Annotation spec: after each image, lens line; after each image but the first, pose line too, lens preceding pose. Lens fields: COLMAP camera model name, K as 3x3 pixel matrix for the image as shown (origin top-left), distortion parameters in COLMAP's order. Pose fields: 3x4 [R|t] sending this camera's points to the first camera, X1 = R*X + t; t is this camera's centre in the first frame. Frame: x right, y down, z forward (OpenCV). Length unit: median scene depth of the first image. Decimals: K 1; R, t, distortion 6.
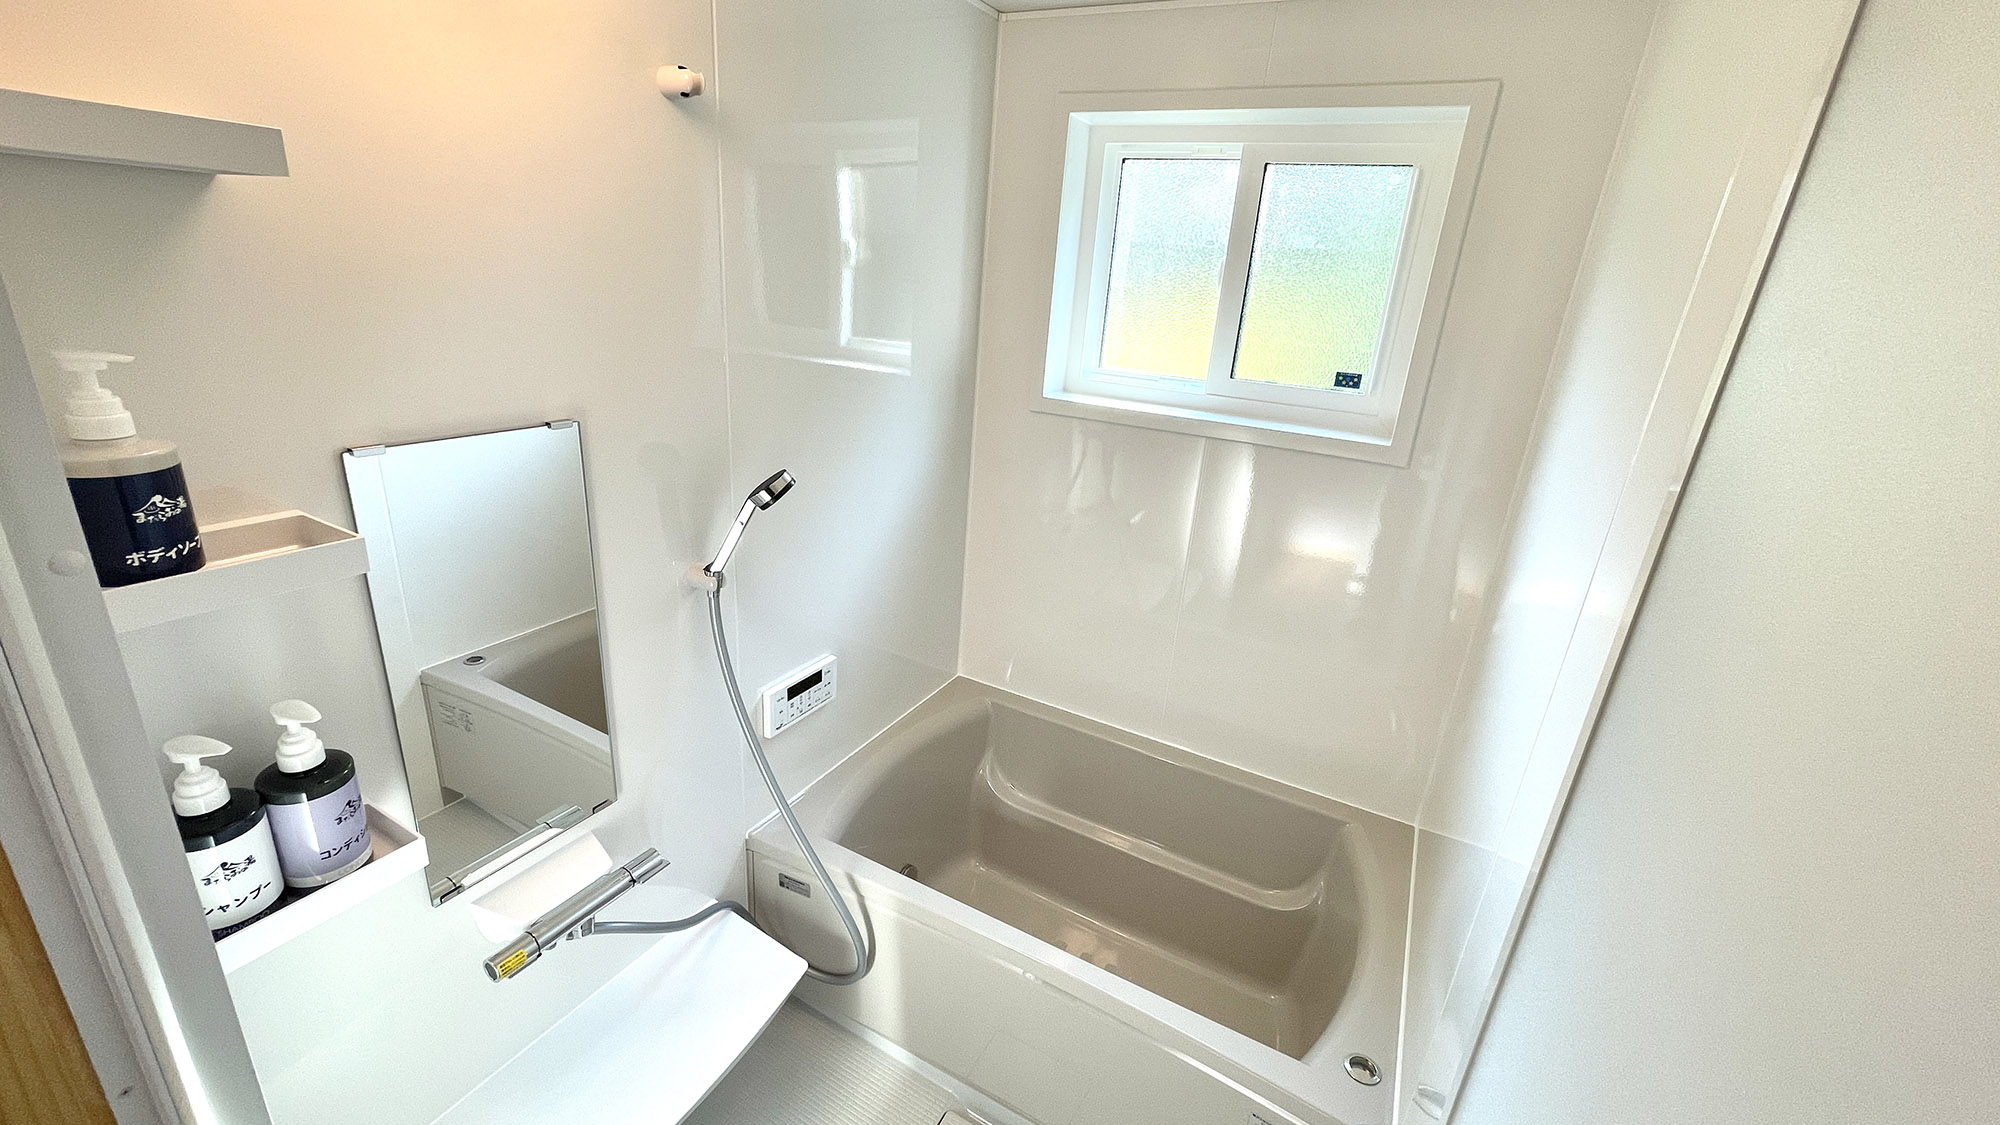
lens RADIAL K [[813.0, 0, 991.6], [0, 813.0, 553.2], [0, 0, 1]] dist [-0.003948, -0.000083]
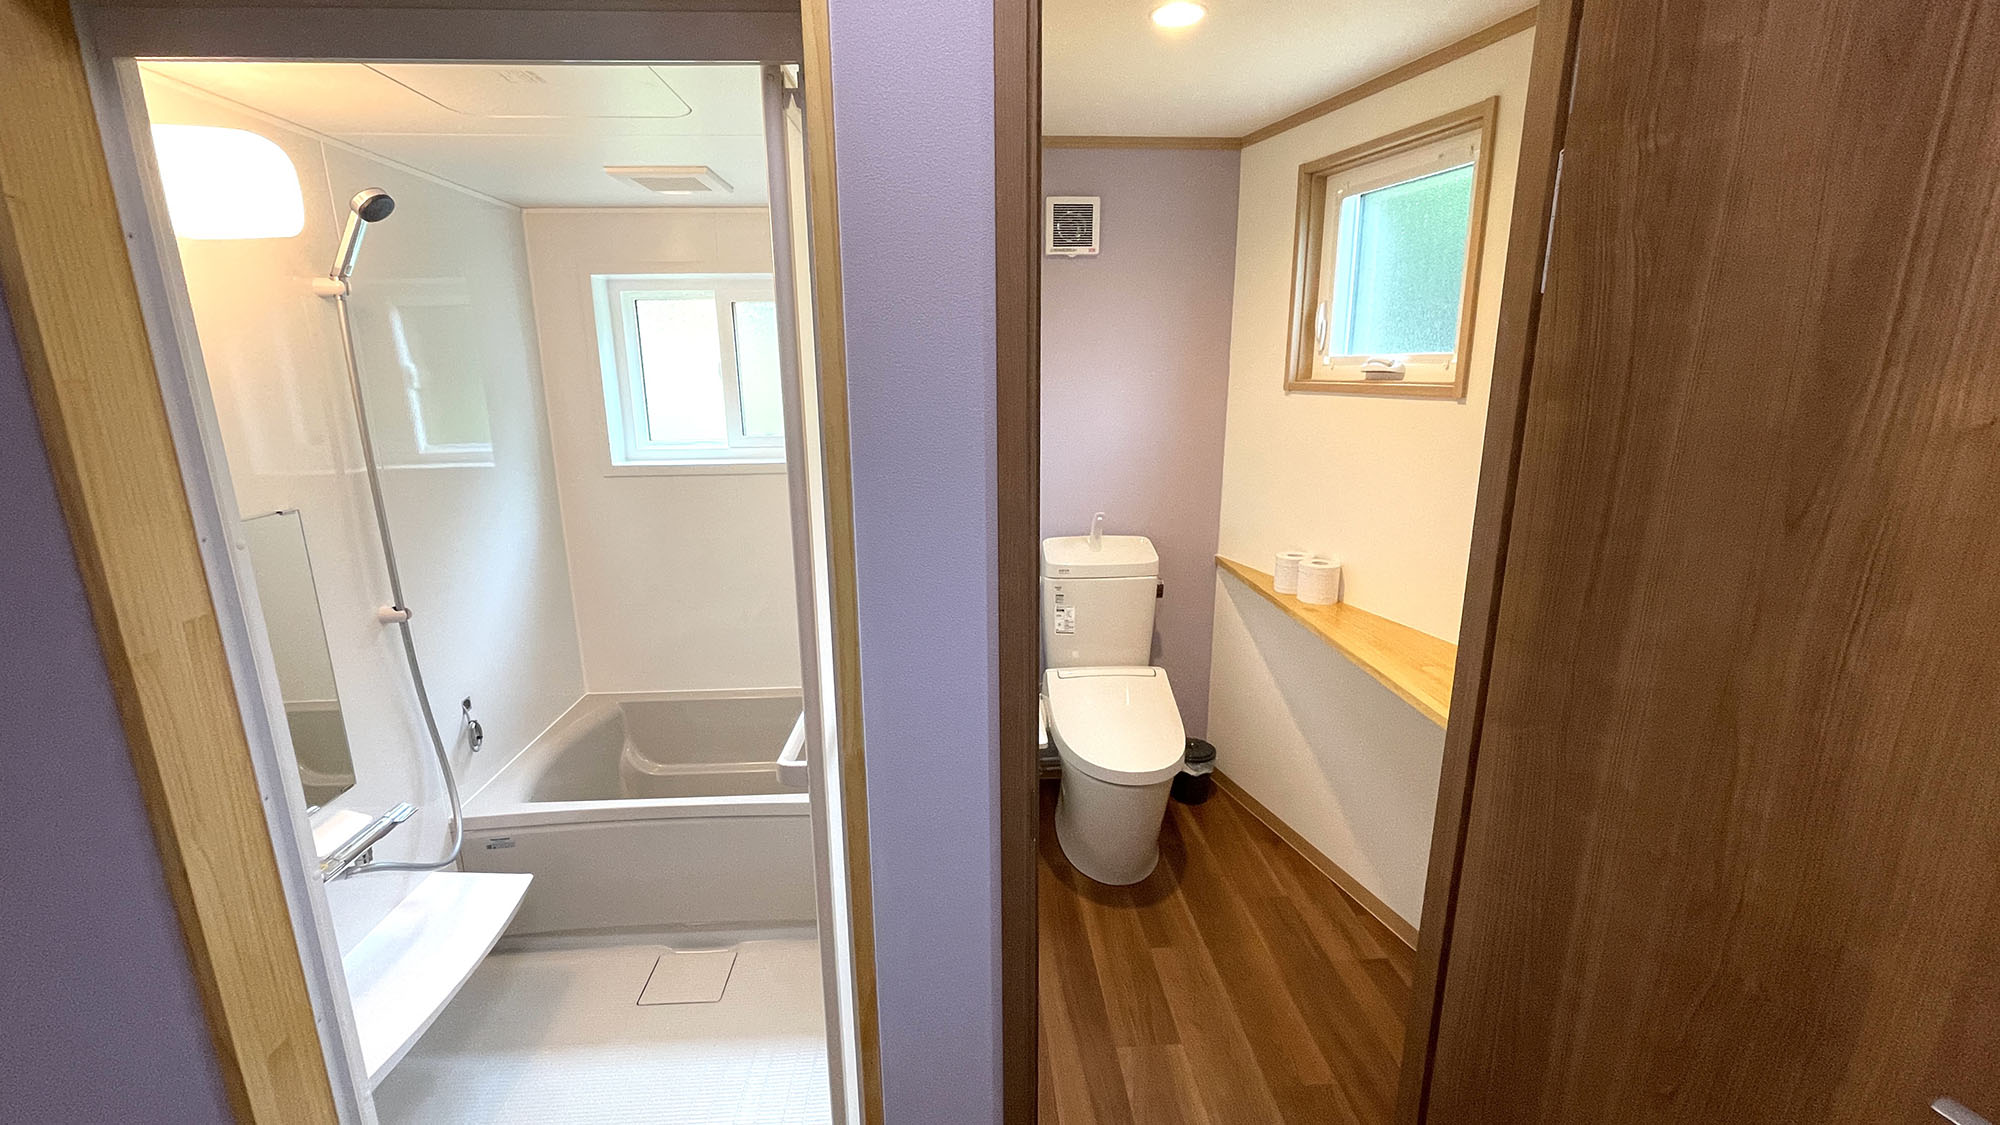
lens RADIAL K [[813.0, 0, 983.5], [0, 813.0, 566.8], [0, 0, 1]] dist [-0.003948, -0.000083]
pose [[0.856086, -0.199950, 0.476588, -0.087280], [0.235727, 0.971691, -0.015765, 0.143561], [-0.459945, 0.125841, 0.878985, -0.483243]]
